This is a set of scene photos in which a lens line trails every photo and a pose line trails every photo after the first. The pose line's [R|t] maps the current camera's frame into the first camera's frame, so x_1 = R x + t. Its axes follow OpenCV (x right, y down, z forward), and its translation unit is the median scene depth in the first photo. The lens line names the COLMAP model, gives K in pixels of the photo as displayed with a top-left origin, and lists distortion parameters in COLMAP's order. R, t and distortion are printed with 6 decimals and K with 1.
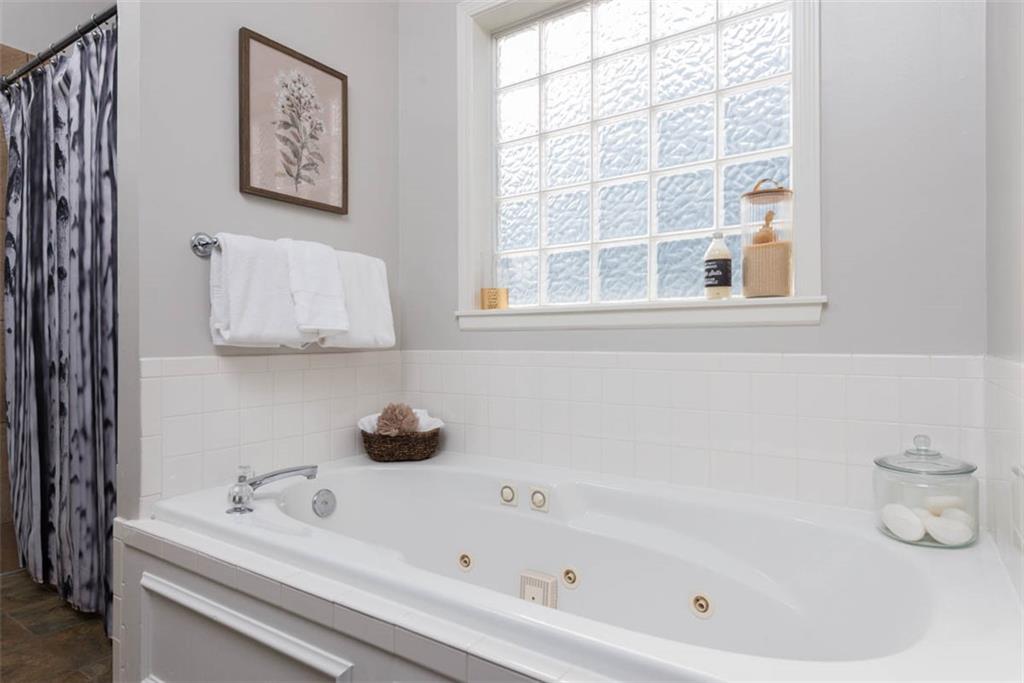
lens RADIAL K [[577.1, 0, 512.0], [0, 577.1, 341.5], [0, 0, 1]] dist [0.019681, -0.002165]
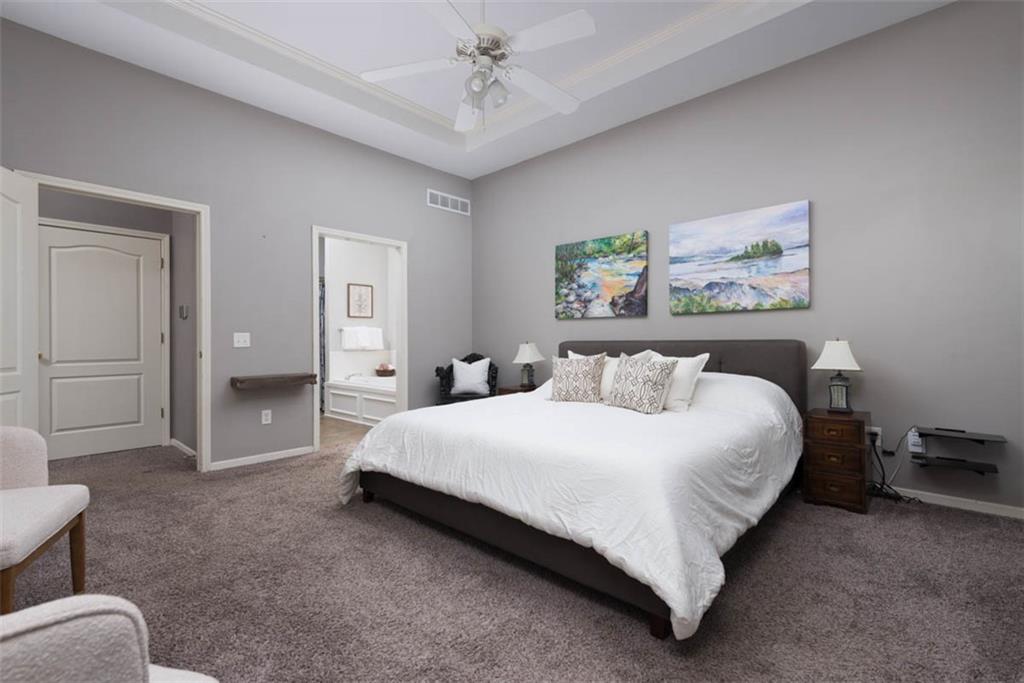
lens RADIAL K [[449.5, 0, 512.0], [0, 449.5, 341.5], [0, 0, 1]] dist [-0.000272, -0.000208]
pose [[0.987904, 0.000338, -0.155063, 1.308778], [0.000762, 0.999975, 0.007029, -0.076348], [0.155062, -0.007062, 0.987880, -2.225424]]
